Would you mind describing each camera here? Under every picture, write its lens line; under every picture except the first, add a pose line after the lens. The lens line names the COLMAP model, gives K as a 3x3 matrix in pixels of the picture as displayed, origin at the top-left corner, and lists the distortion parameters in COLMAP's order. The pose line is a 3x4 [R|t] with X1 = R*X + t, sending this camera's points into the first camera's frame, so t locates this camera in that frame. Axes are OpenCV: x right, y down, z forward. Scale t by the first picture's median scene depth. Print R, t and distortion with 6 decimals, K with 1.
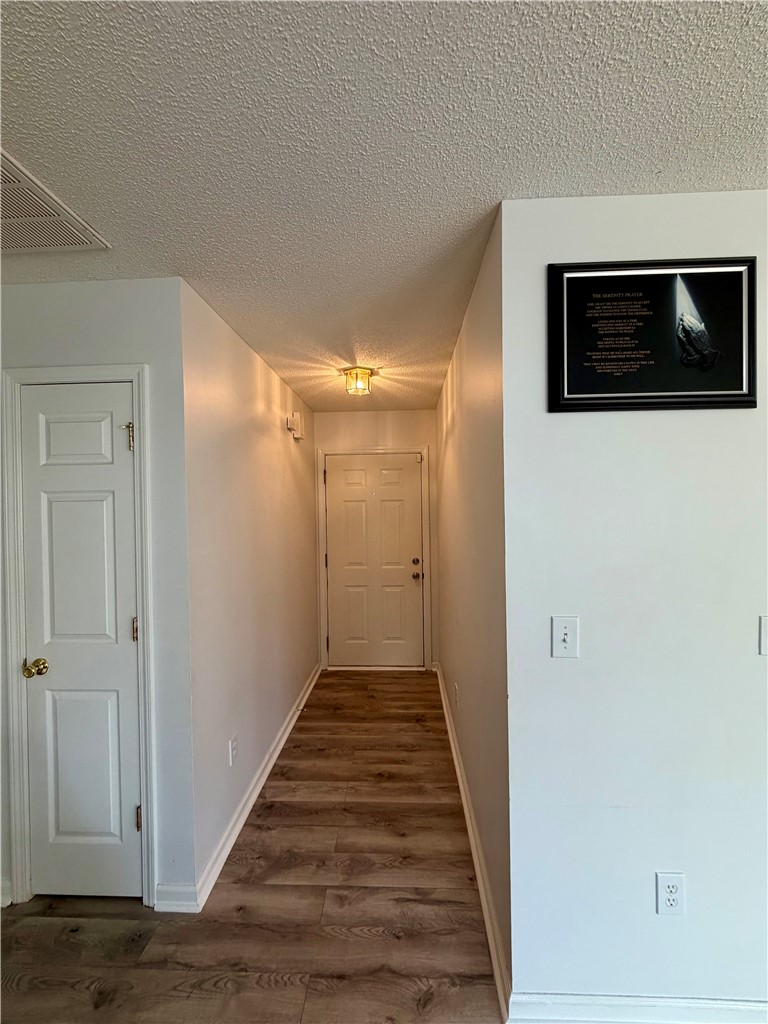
lens RADIAL K [[407.9, 0, 385.1], [0, 407.9, 509.8], [0, 0, 1]] dist [-0.001017, 0.000674]
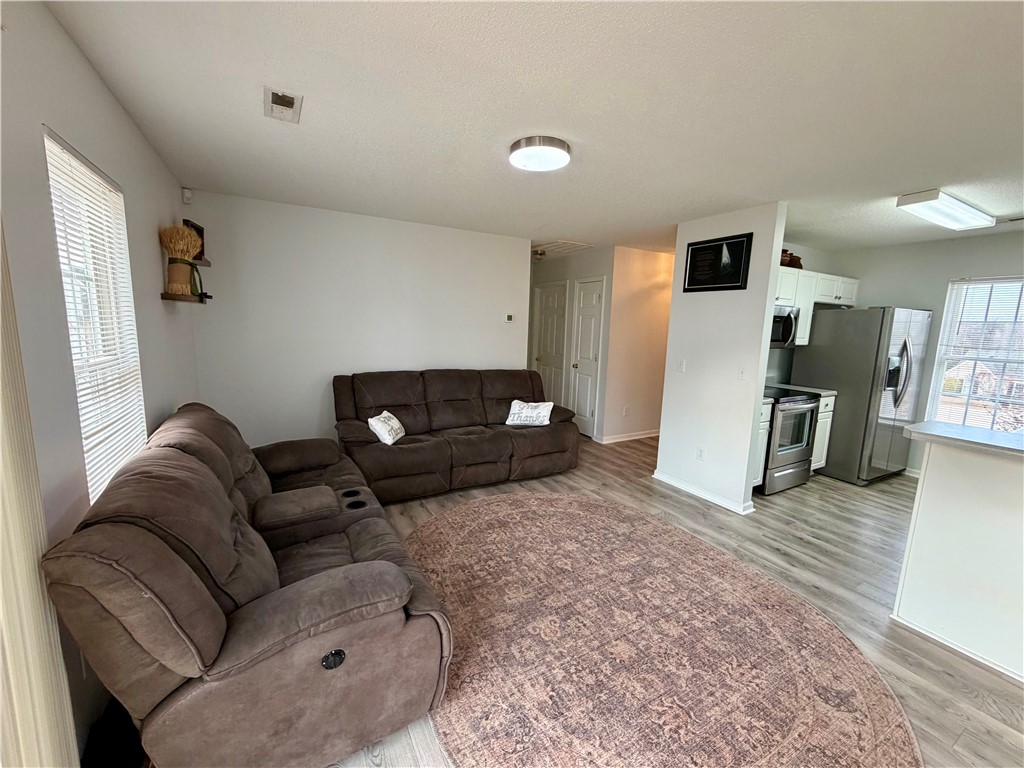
lens RADIAL K [[407.9, 0, 510.4], [0, 407.9, 384.1], [0, 0, 1]] dist [-0.001017, 0.000674]
pose [[0.528047, 0.156888, -0.834597, 2.351136], [-0.044577, 0.986552, 0.157249, 0.018871], [0.848044, -0.045831, 0.527940, -1.747246]]
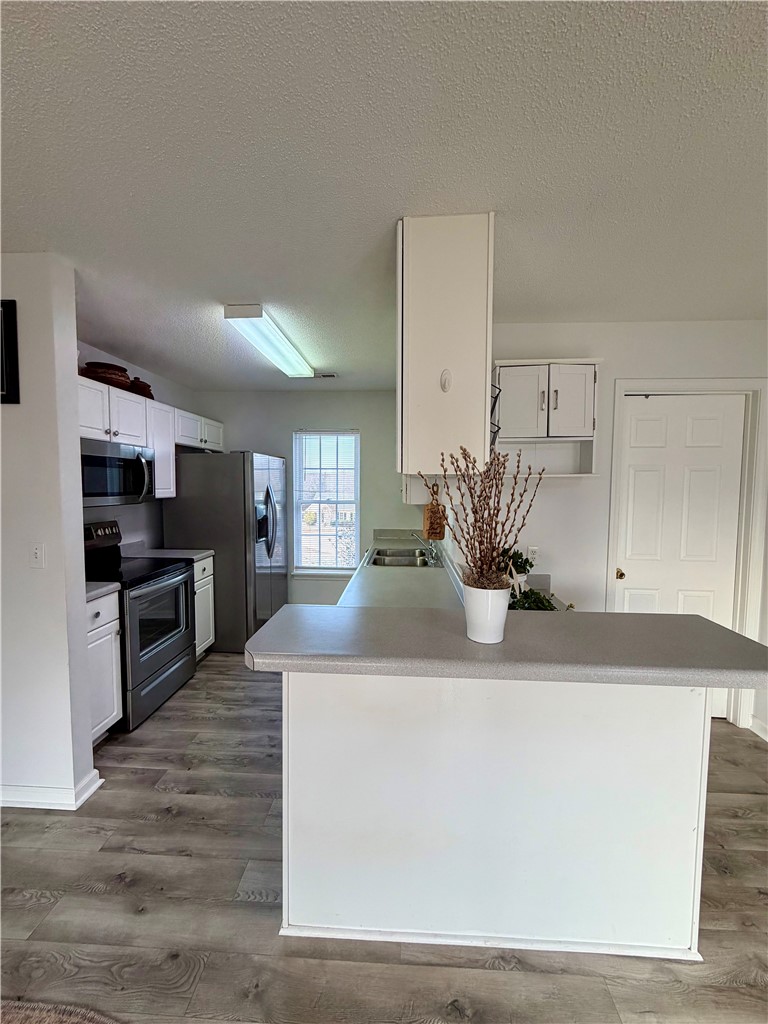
lens RADIAL K [[407.9, 0, 385.1], [0, 407.9, 509.8], [0, 0, 1]] dist [-0.001017, 0.000674]
pose [[0.999704, 0.024305, -0.001441, 2.157583], [-0.024188, 0.998168, 0.055451, 0.022275], [0.002786, -0.055399, 0.998460, -0.486570]]
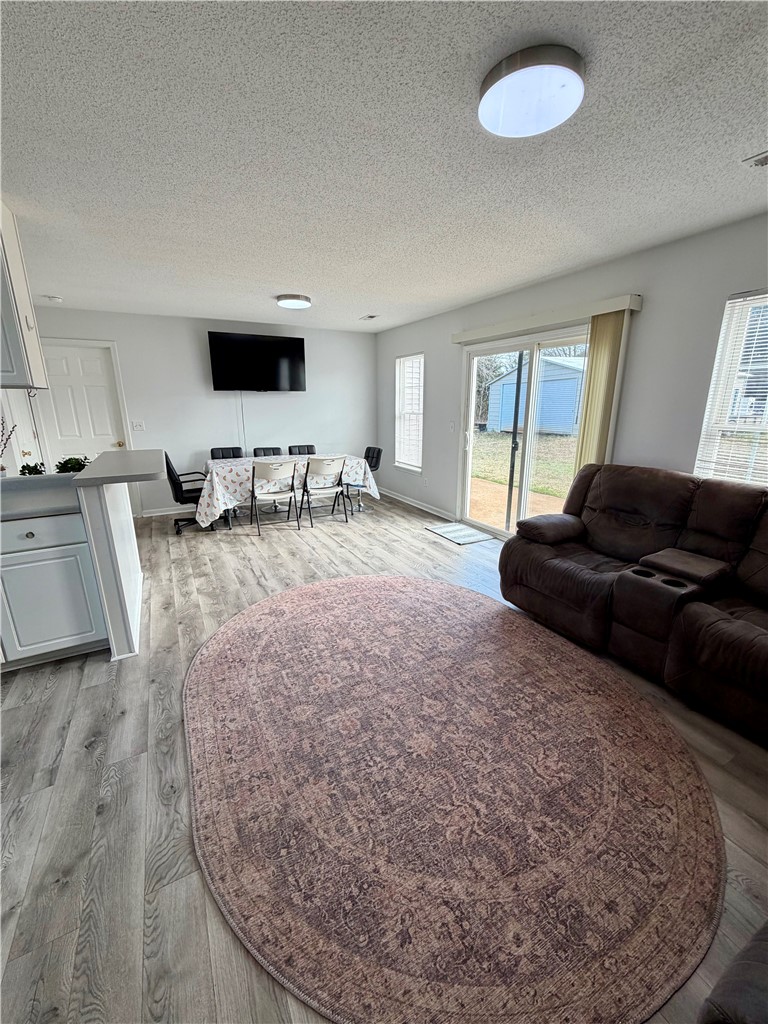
lens RADIAL K [[407.9, 0, 385.1], [0, 407.9, 509.8], [0, 0, 1]] dist [-0.001017, 0.000674]
pose [[-0.521823, -0.200314, 0.829201, -0.189345], [0.017507, 0.969320, 0.245180, 0.092037], [-0.852874, 0.142457, -0.502307, 0.407089]]
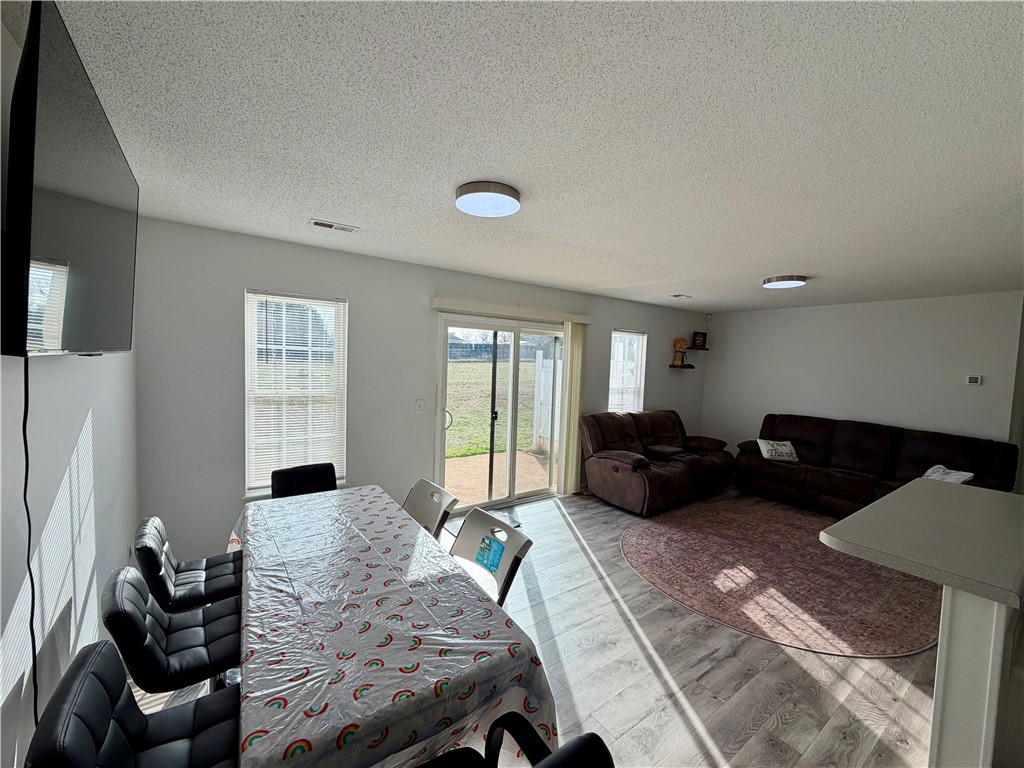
lens RADIAL K [[407.9, 0, 510.4], [0, 407.9, 384.1], [0, 0, 1]] dist [-0.001017, 0.000674]
pose [[-0.788281, 0.026032, -0.614764, 4.292097], [-0.024808, 0.996948, 0.074024, -0.115297], [0.614815, 0.073603, -0.785229, 0.572193]]
